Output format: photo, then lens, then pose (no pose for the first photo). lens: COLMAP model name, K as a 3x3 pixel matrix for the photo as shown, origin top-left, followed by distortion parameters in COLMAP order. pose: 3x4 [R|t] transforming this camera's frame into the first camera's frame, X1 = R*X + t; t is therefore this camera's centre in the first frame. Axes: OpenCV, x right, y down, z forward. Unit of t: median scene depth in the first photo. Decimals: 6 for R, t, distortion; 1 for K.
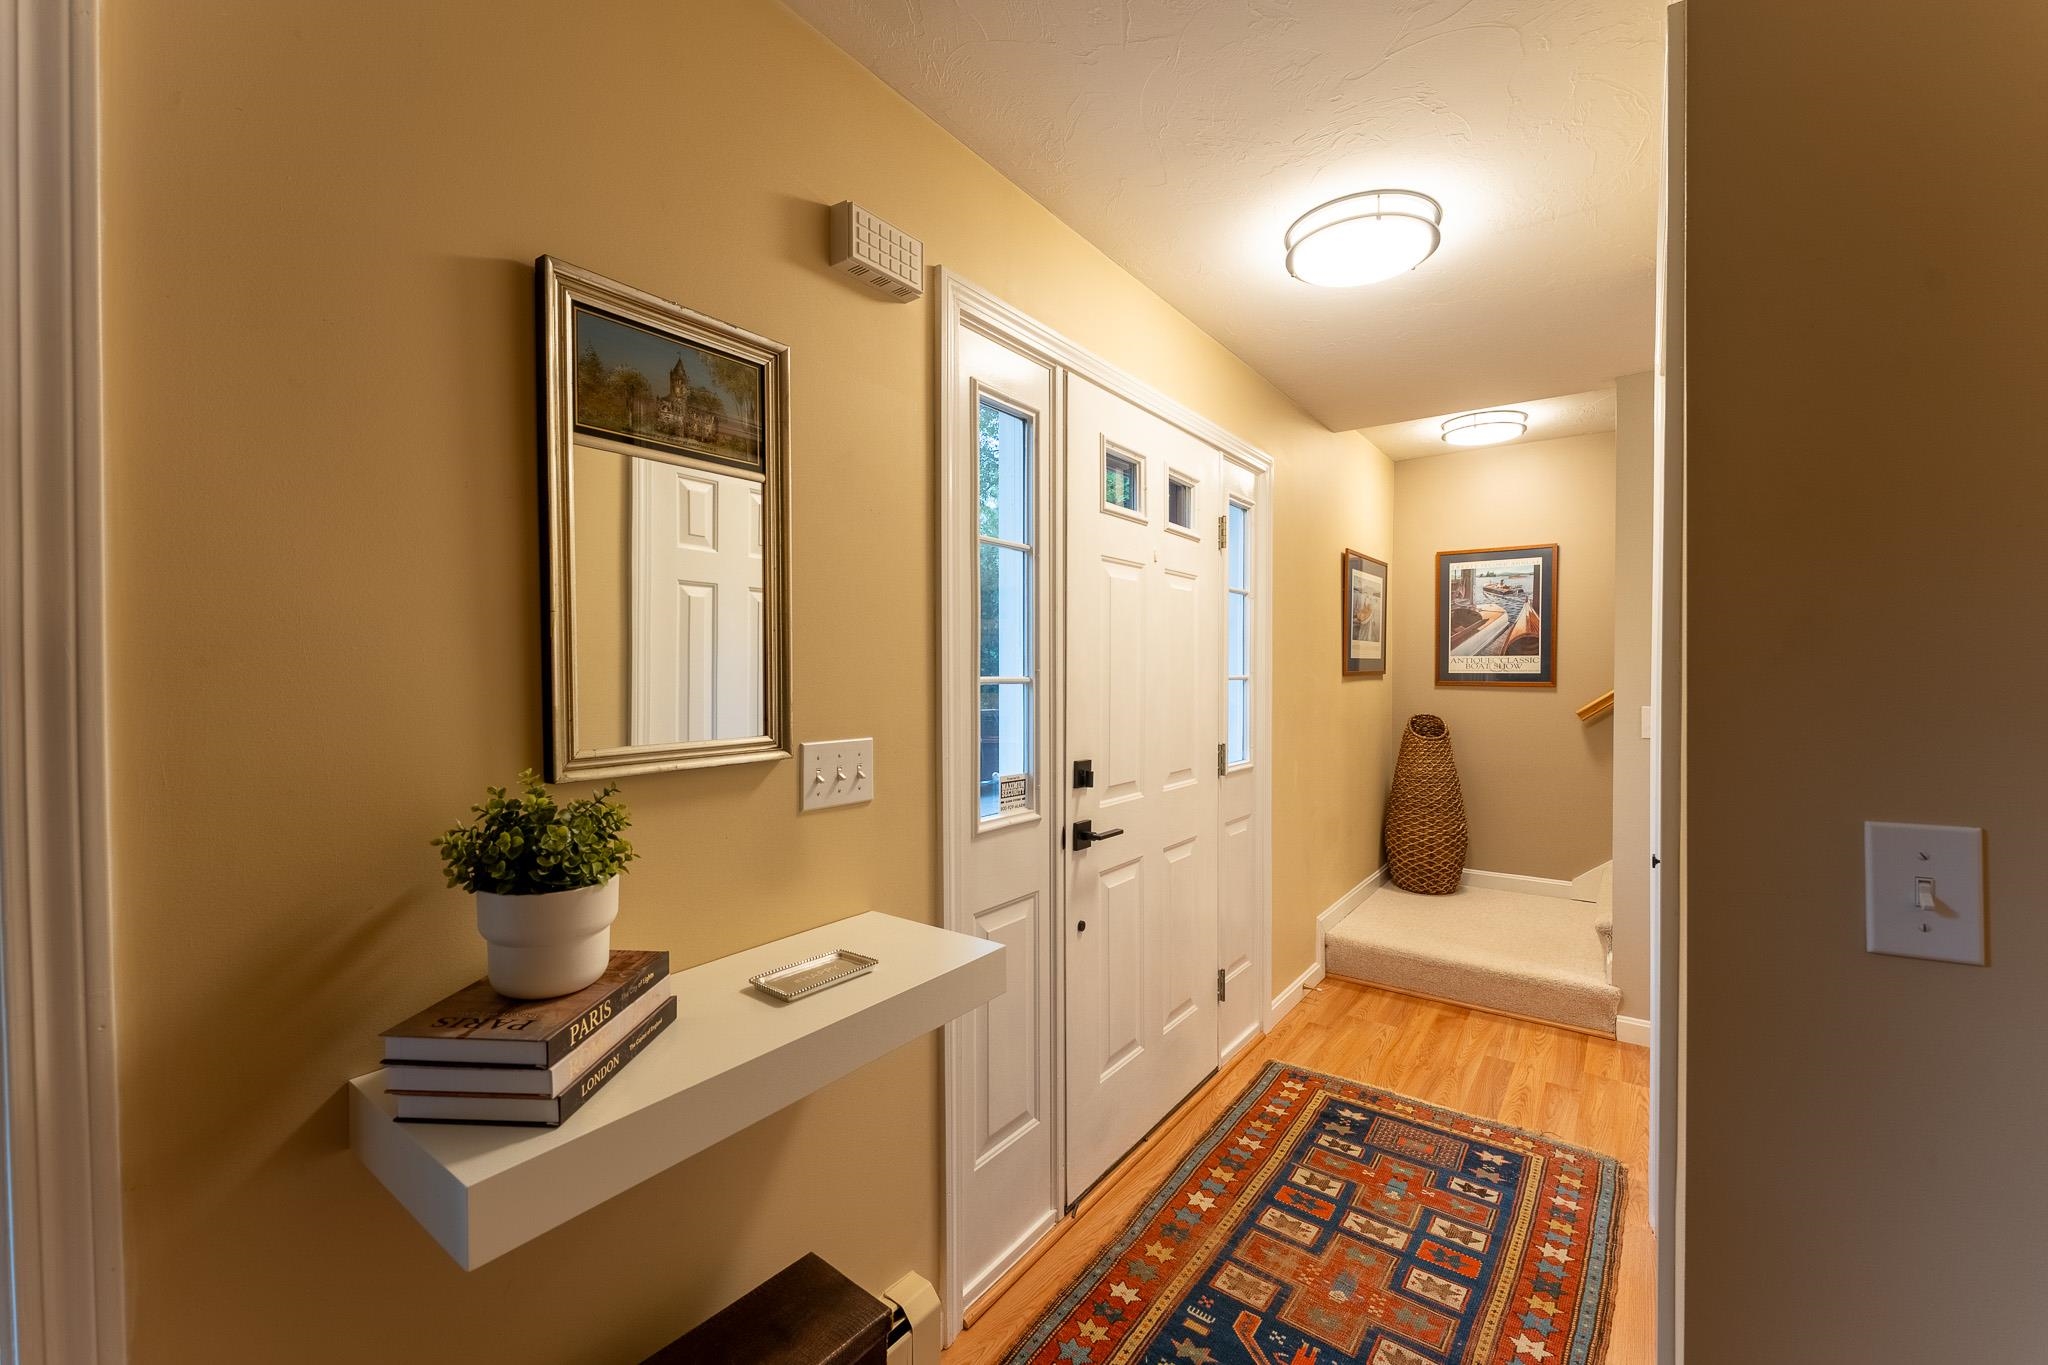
lens RADIAL K [[830.2, 0, 1029.0], [0, 830.2, 681.2], [0, 0, 1]] dist [-0.001065, -0.000173]
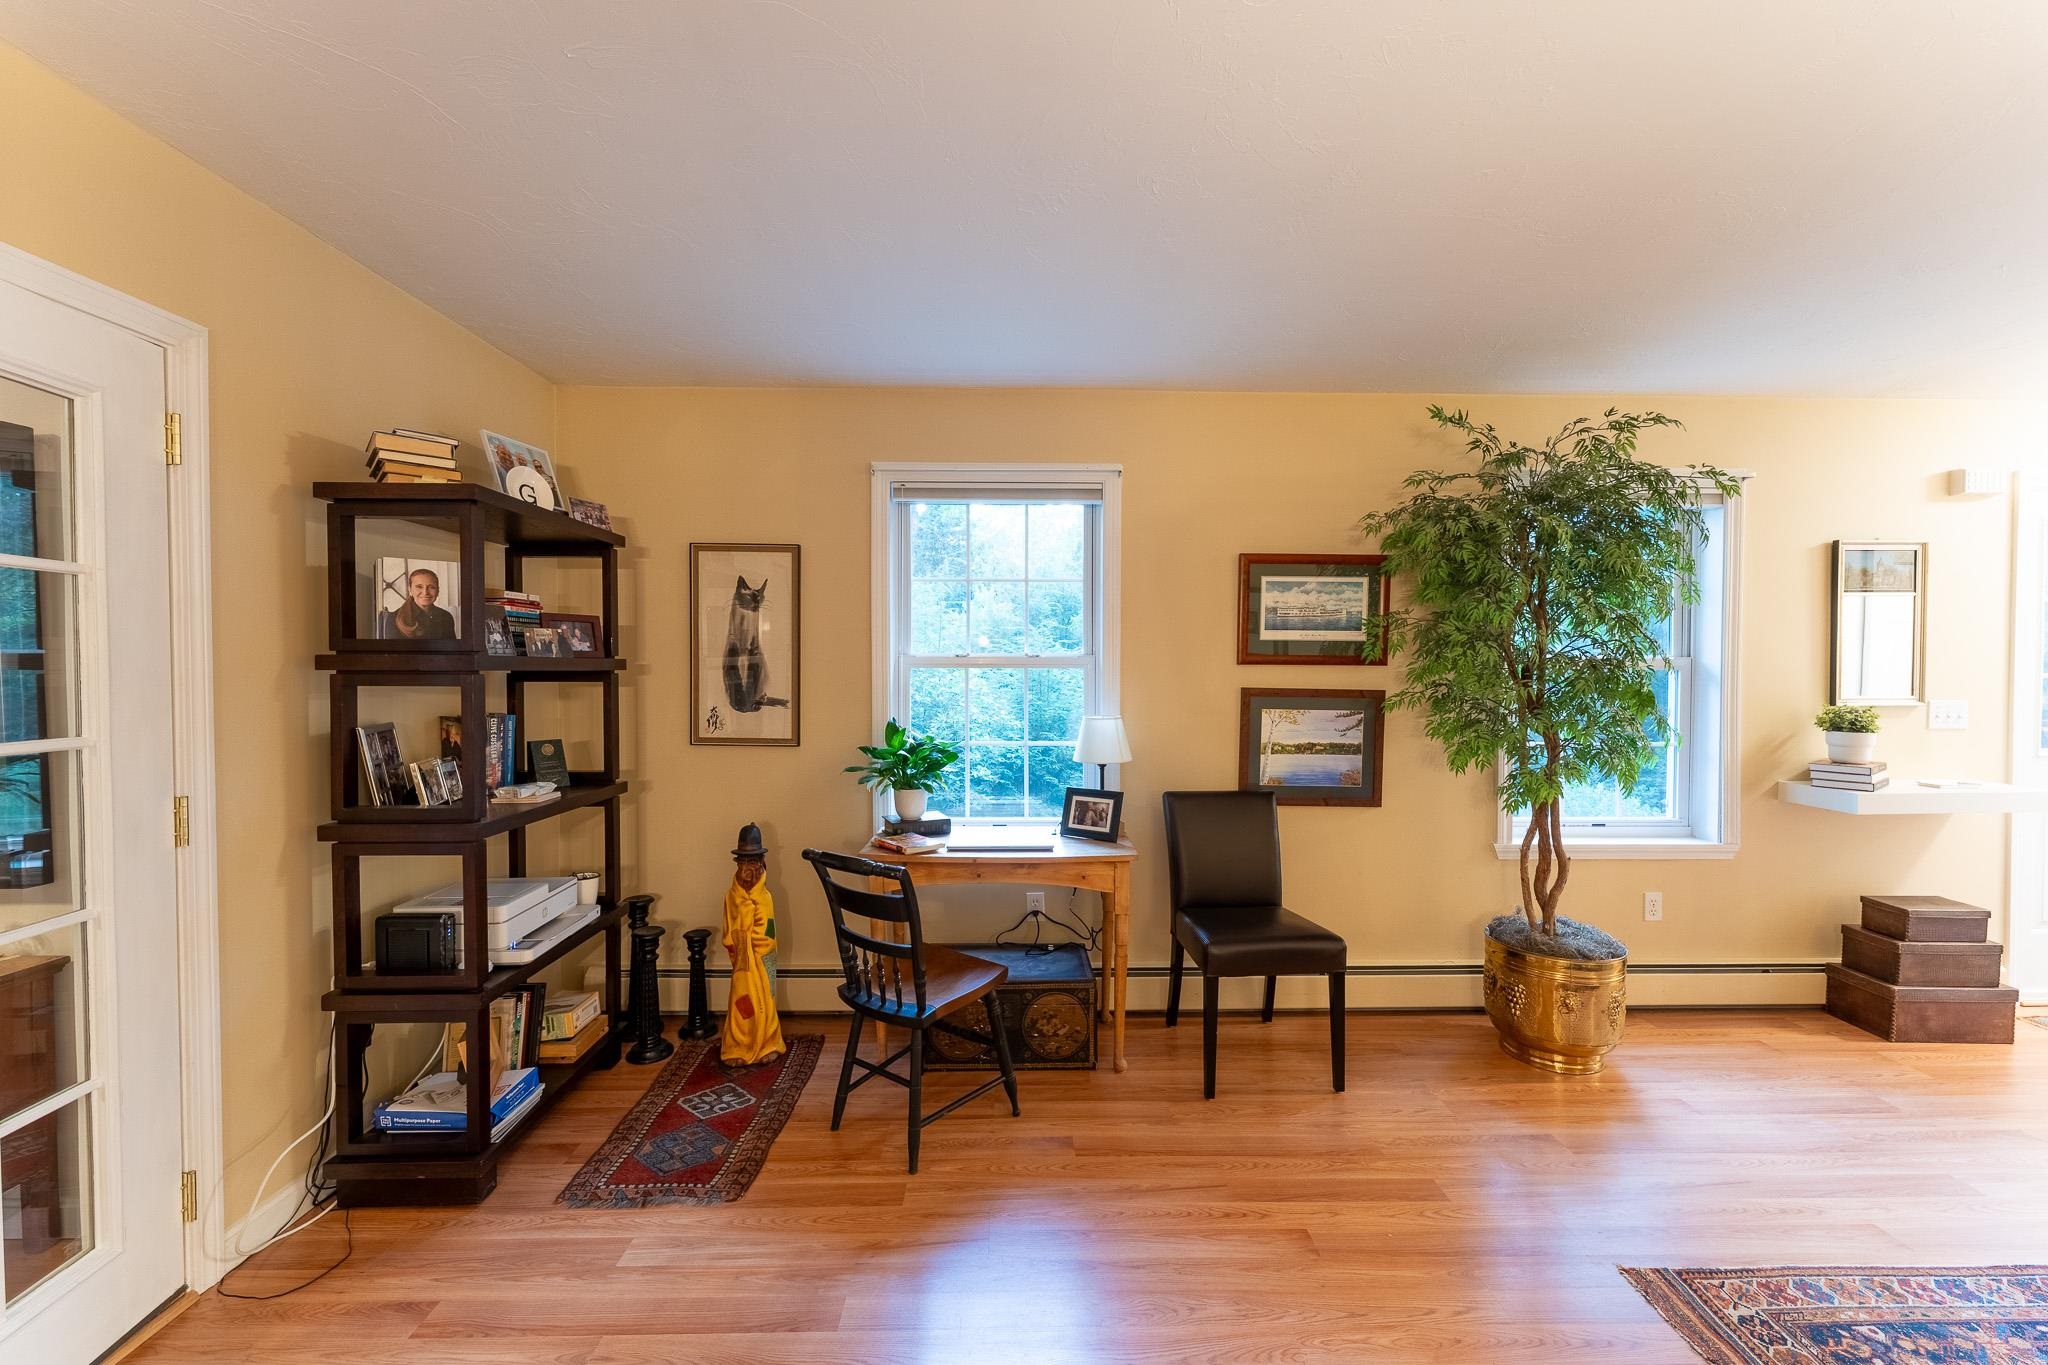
lens RADIAL K [[830.2, 0, 1032.0], [0, 830.2, 689.9], [0, 0, 1]] dist [-0.001065, -0.000173]
pose [[0.618051, 0.025102, -0.785737, 0.011689], [-0.011903, 0.999674, 0.022574, 0.021440], [0.786047, -0.004599, 0.618149, -2.730125]]
